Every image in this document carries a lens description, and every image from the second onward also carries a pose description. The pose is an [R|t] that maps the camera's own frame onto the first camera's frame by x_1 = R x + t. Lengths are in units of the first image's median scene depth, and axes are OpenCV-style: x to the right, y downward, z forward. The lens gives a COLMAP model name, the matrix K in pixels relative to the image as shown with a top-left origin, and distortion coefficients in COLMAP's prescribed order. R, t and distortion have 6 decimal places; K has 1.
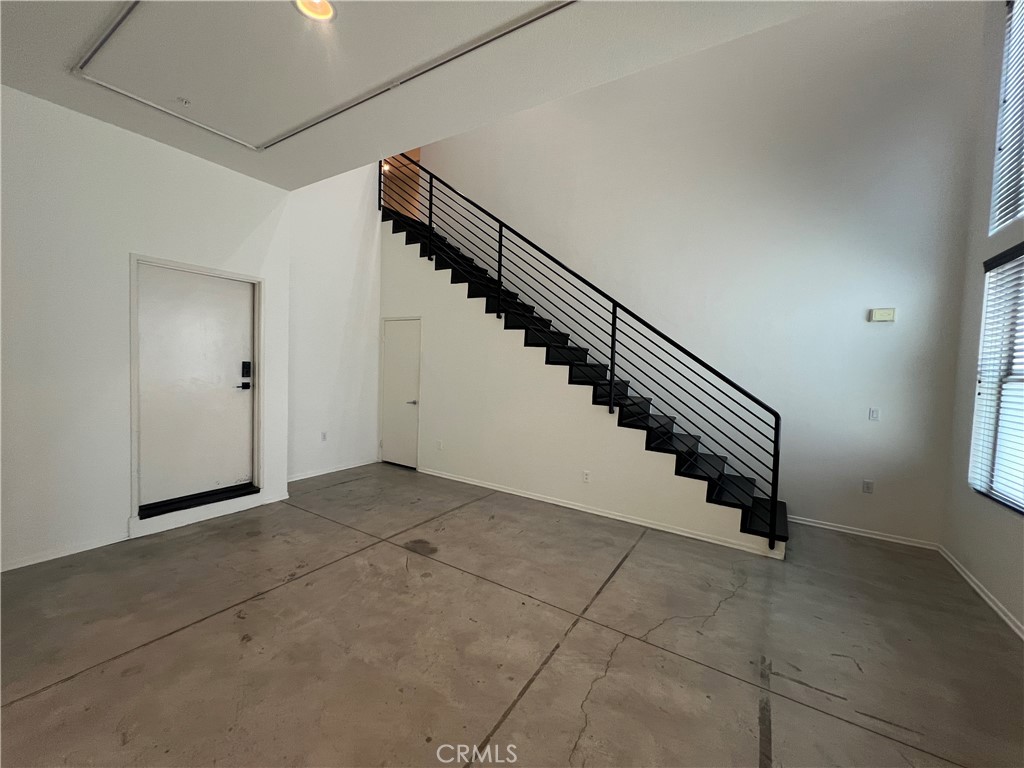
lens RADIAL K [[407.4, 0, 511.0], [0, 407.4, 385.4], [0, 0, 1]] dist [0.001749, 0.000364]
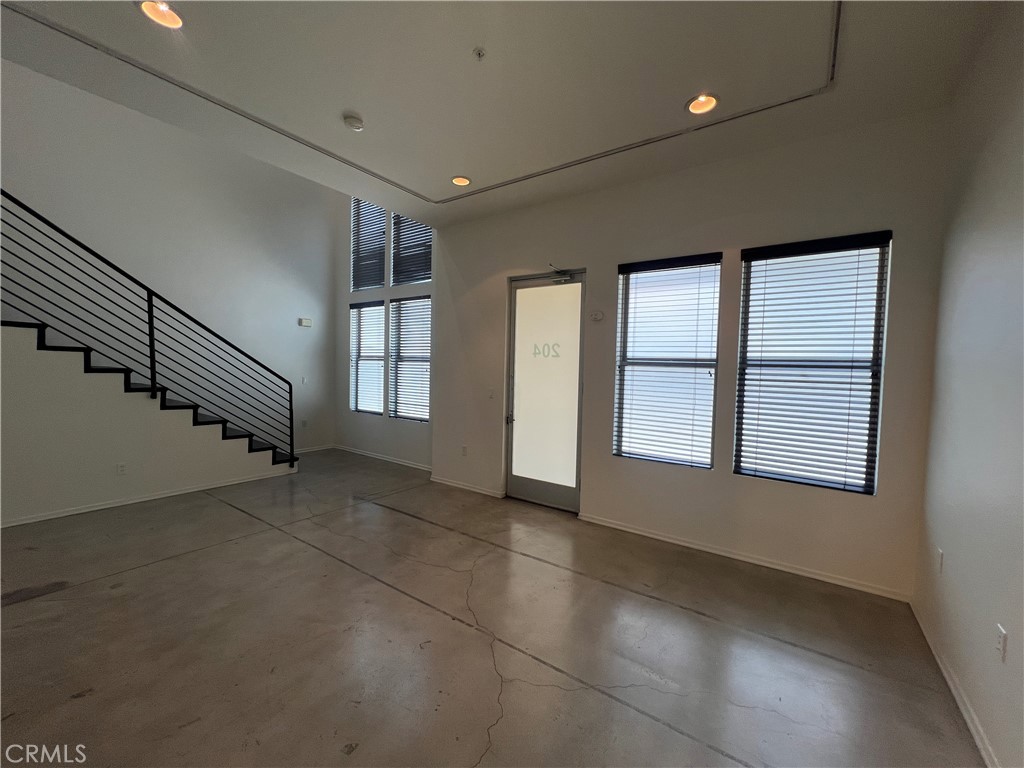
lens RADIAL K [[407.4, 0, 511.7], [0, 407.4, 382.4], [0, 0, 1]] dist [0.001749, 0.000364]
pose [[0.053445, -0.078479, 0.995482, -0.750315], [0.025211, 0.996695, 0.077222, -0.029922], [-0.998252, 0.020970, 0.055247, 0.035215]]
